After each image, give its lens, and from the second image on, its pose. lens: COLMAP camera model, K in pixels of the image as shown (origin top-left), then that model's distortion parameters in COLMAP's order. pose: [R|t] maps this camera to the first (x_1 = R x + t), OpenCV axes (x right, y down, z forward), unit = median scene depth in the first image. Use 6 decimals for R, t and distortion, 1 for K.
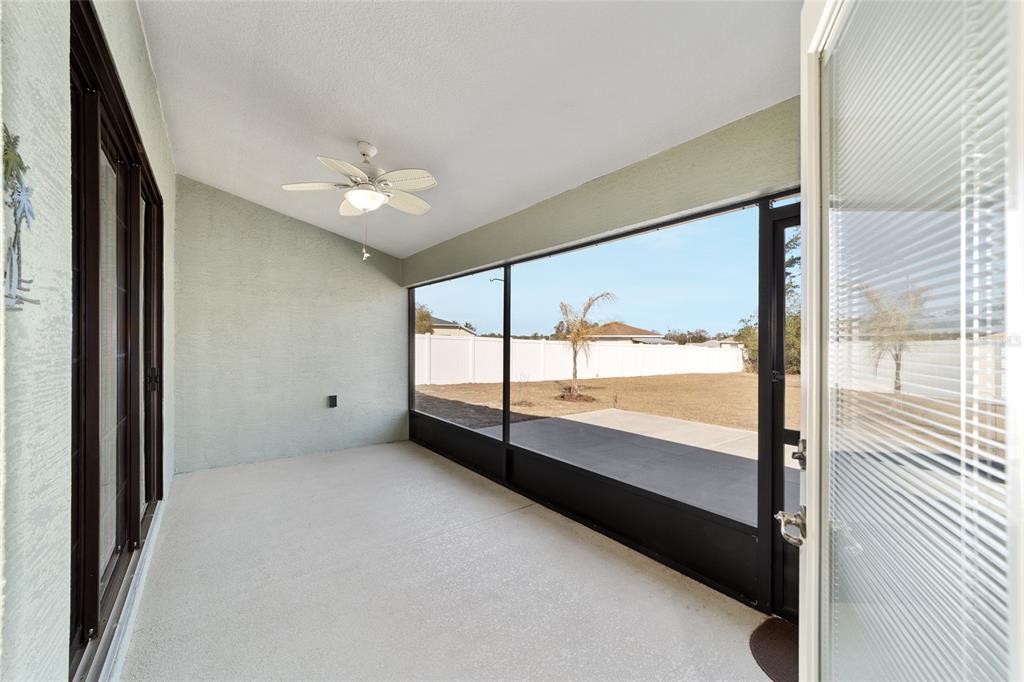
lens RADIAL K [[390.9, 0, 507.0], [0, 390.9, 341.6], [0, 0, 1]] dist [-0.007605, 0.002631]
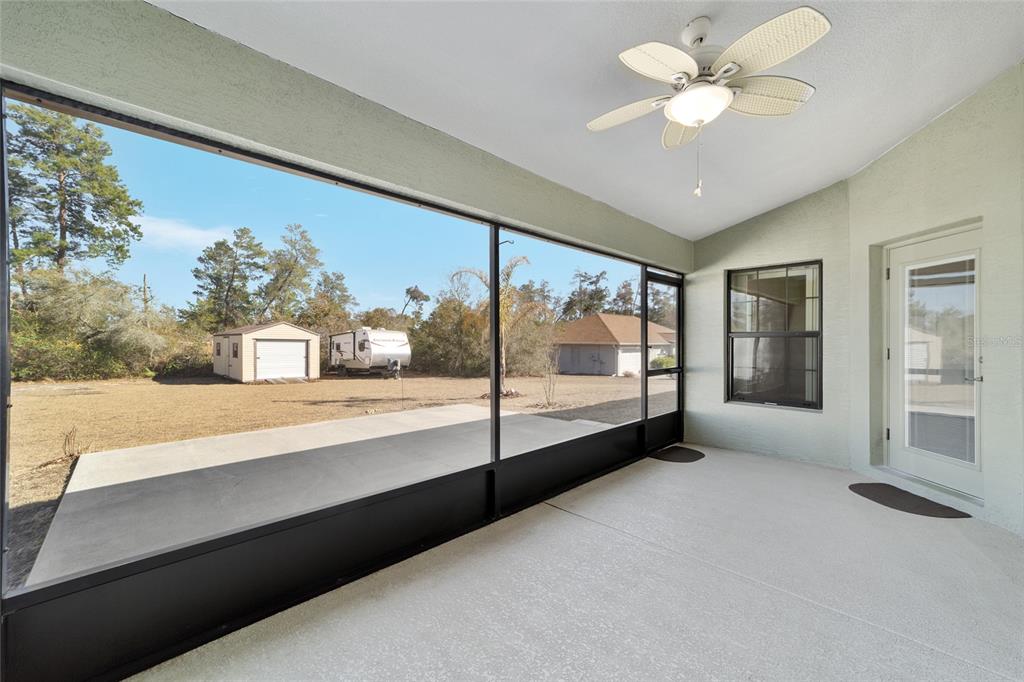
lens RADIAL K [[390.9, 0, 507.0], [0, 390.9, 341.6], [0, 0, 1]] dist [-0.007605, 0.002631]
pose [[-0.108895, 0.001406, 0.994052, -0.828602], [0.001056, 0.999999, -0.001298, 0.035397], [-0.994053, 0.000908, -0.108896, 1.181034]]
